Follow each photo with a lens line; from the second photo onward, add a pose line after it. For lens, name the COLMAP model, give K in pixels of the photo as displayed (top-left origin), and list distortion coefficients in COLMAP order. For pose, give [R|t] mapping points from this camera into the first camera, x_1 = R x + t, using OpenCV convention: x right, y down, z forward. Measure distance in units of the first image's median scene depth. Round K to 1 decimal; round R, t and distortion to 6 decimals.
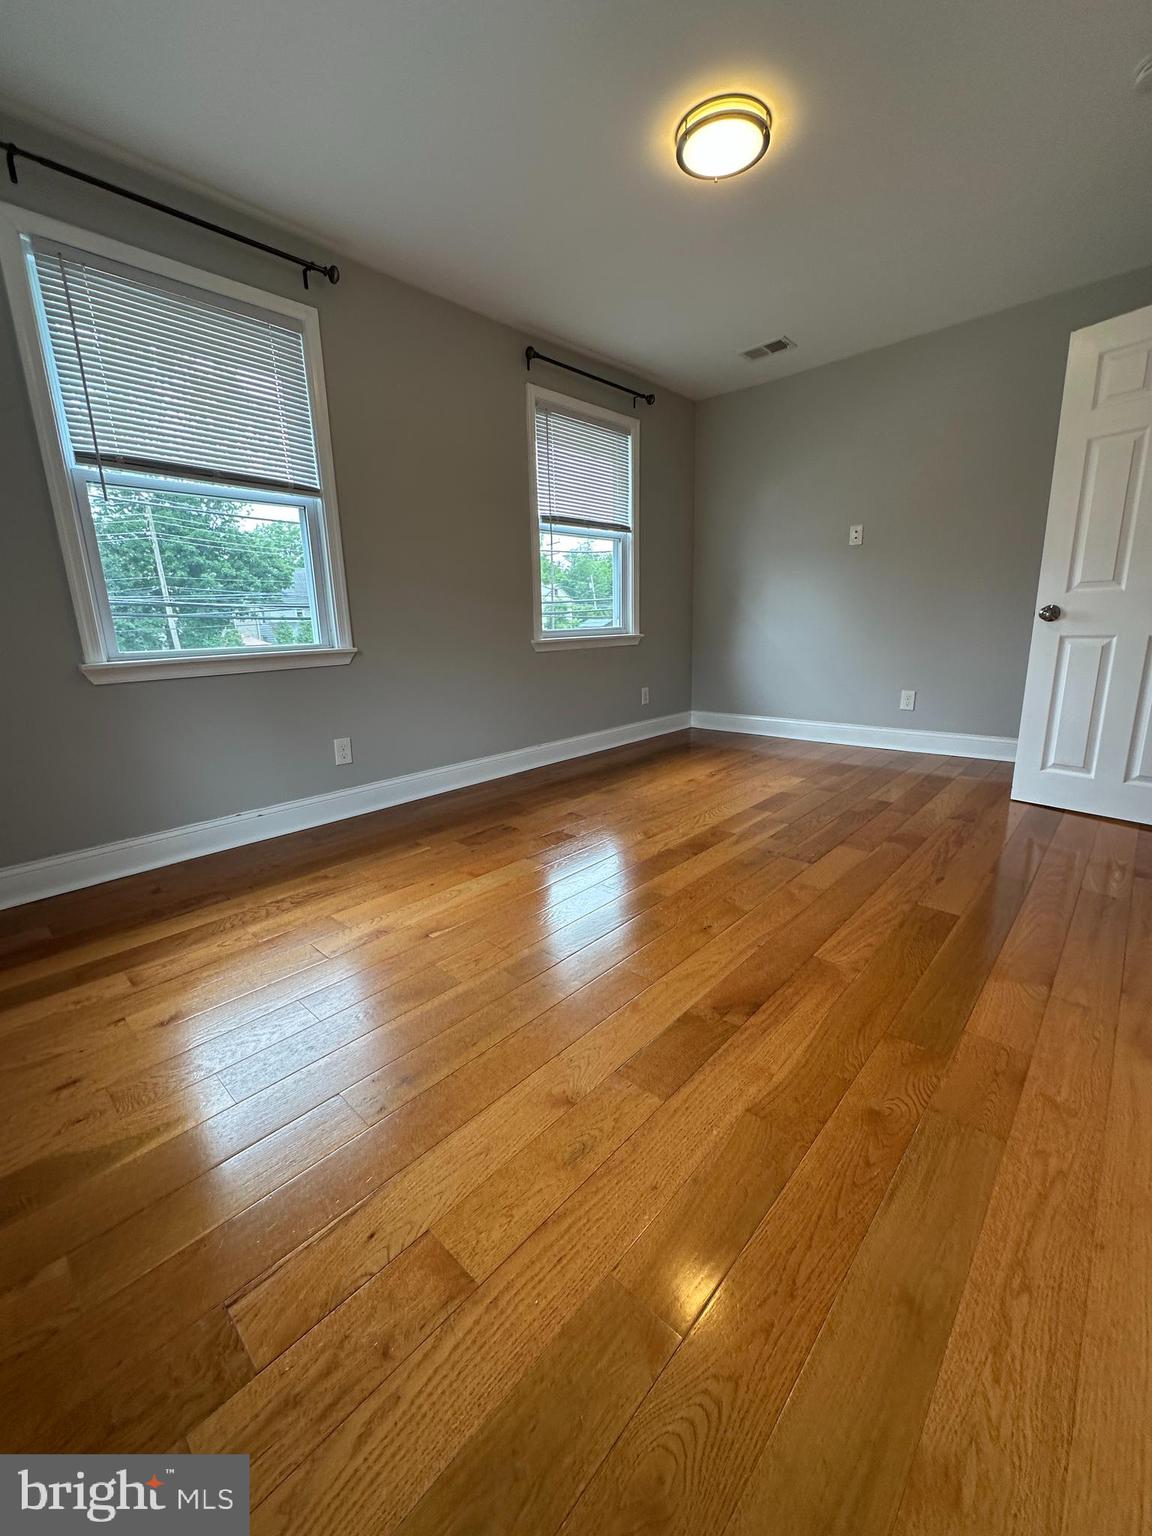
lens RADIAL K [[613.8, 0, 576.2], [0, 613.8, 765.4], [0, 0, 1]] dist [-0.001570, 0.000293]
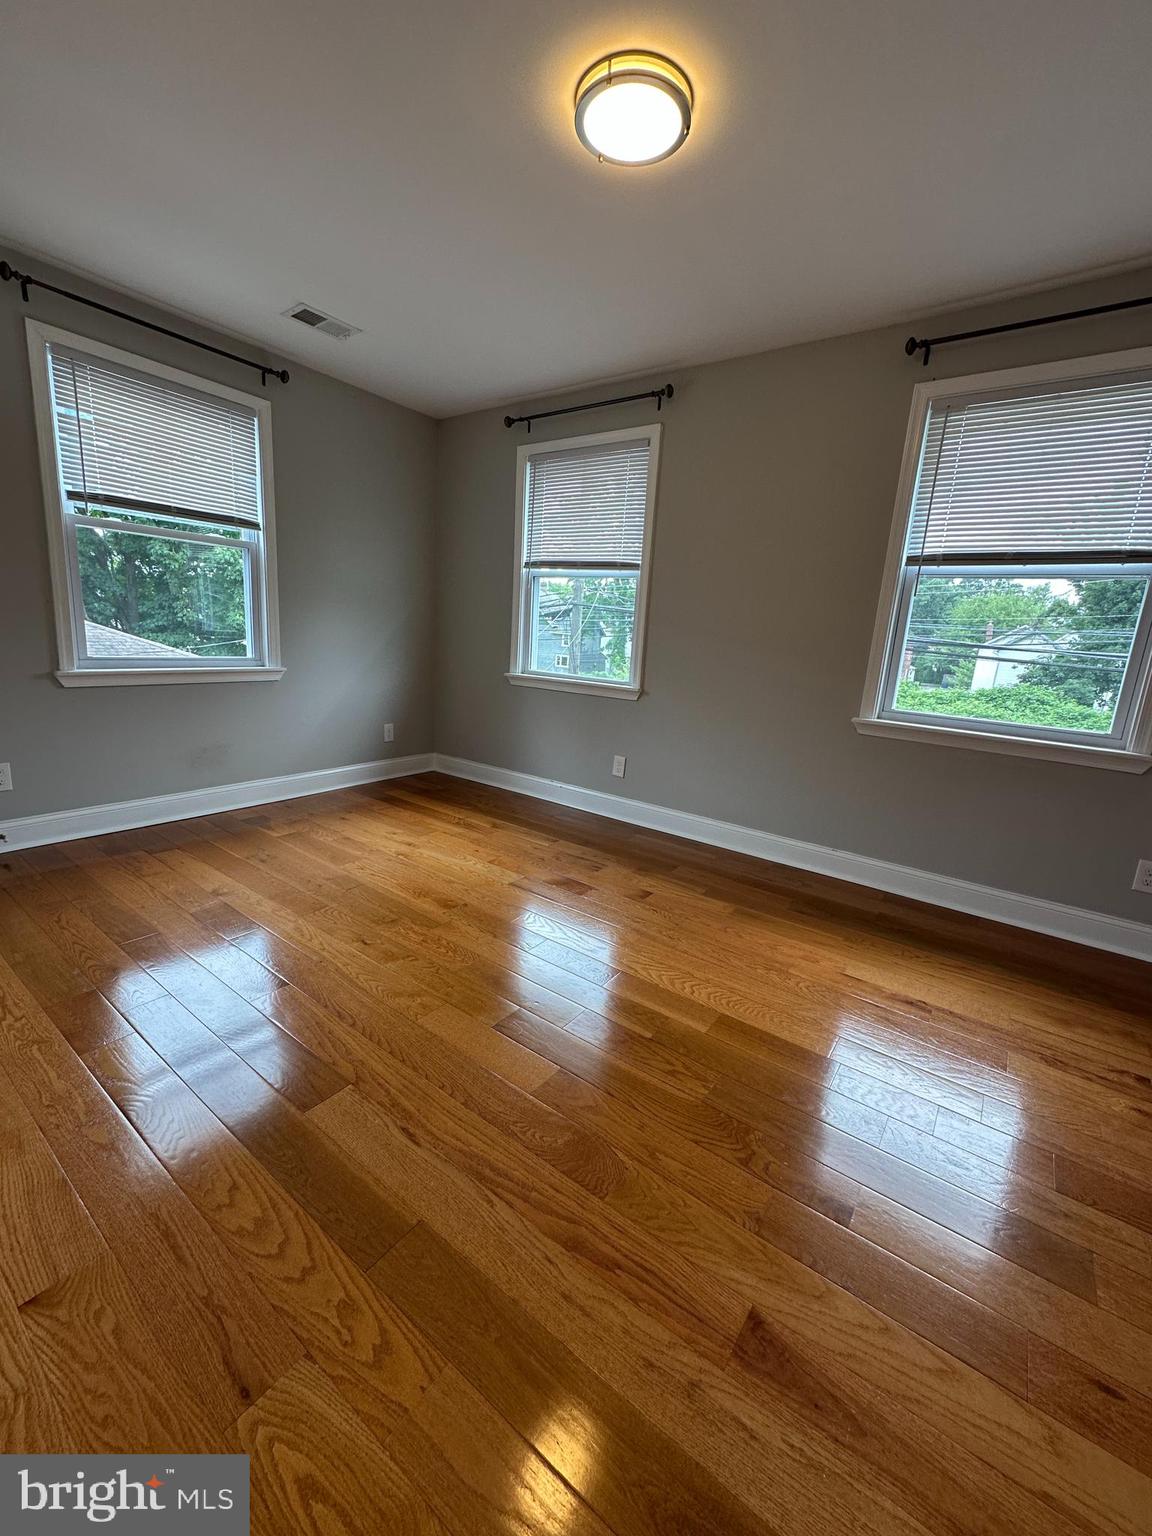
lens RADIAL K [[613.8, 0, 572.5], [0, 613.8, 762.3], [0, 0, 1]] dist [-0.001570, 0.000293]
pose [[0.111317, 0.242781, -0.963673, 0.930865], [-0.293521, 0.934471, 0.201519, -0.290879], [0.949449, 0.260425, 0.175284, 0.779486]]
